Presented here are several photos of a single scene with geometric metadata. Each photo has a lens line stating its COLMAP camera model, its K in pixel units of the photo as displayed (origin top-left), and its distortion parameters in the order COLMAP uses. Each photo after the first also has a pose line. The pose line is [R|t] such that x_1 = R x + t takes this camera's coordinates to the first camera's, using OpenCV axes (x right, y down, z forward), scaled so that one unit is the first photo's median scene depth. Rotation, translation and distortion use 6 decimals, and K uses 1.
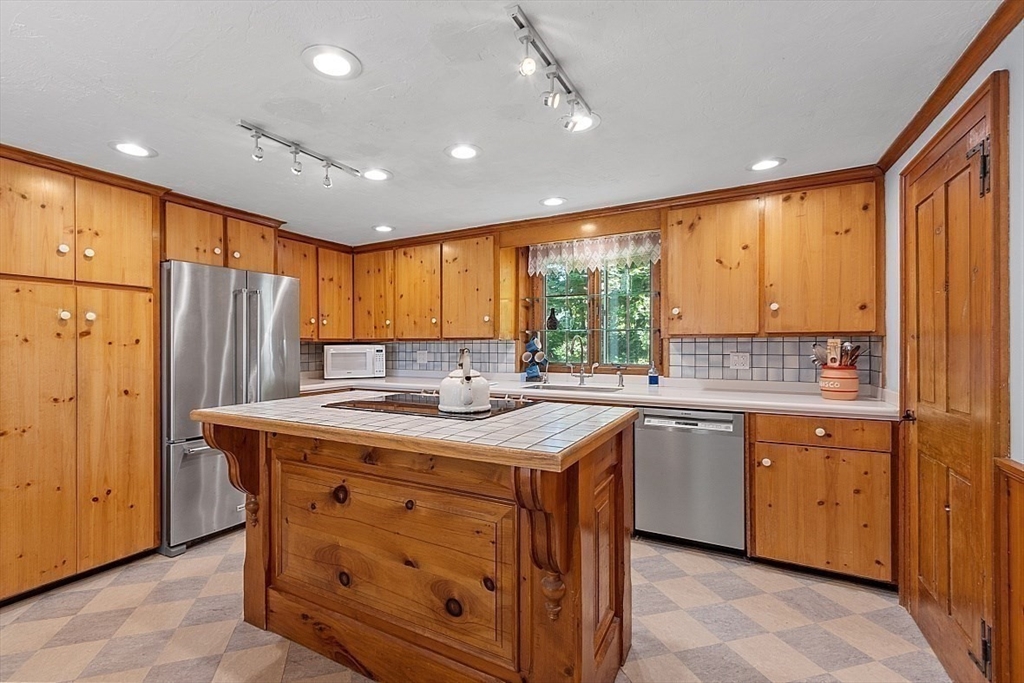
lens RADIAL K [[458.3, 0, 488.7], [0, 458.3, 342.6], [0, 0, 1]] dist [0.000743, 0.000651]
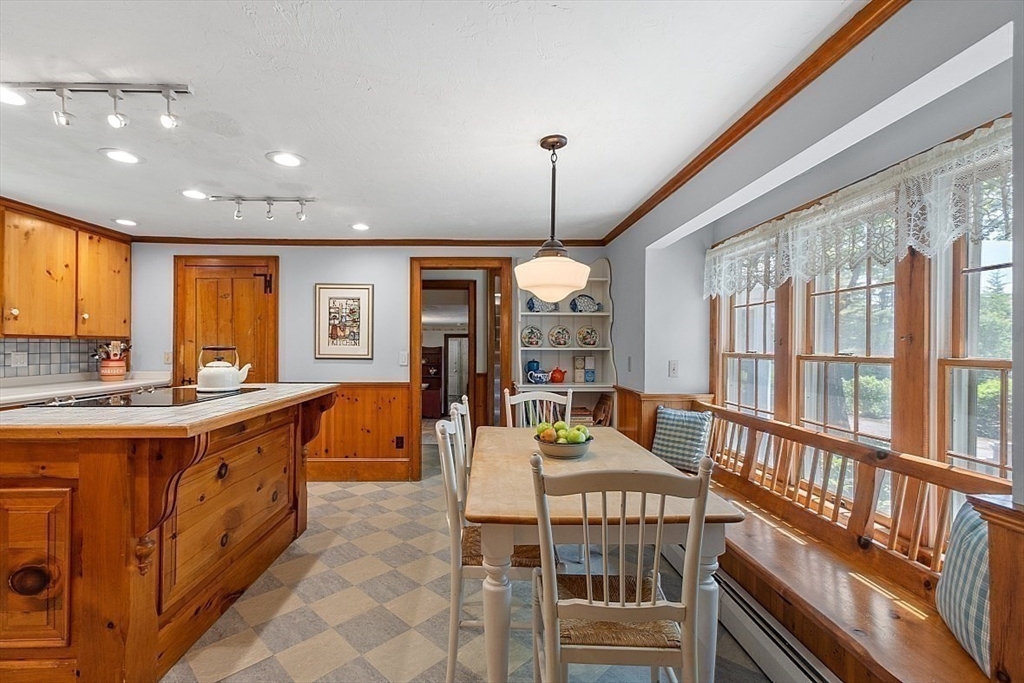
lens RADIAL K [[458.3, 0, 505.0], [0, 458.3, 346.4], [0, 0, 1]] dist [0.000743, 0.000651]
pose [[-0.534765, -0.002183, 0.844998, -1.417754], [-0.006140, 0.999980, -0.001302, 0.003976], [-0.844979, -0.005885, -0.534768, 0.838326]]
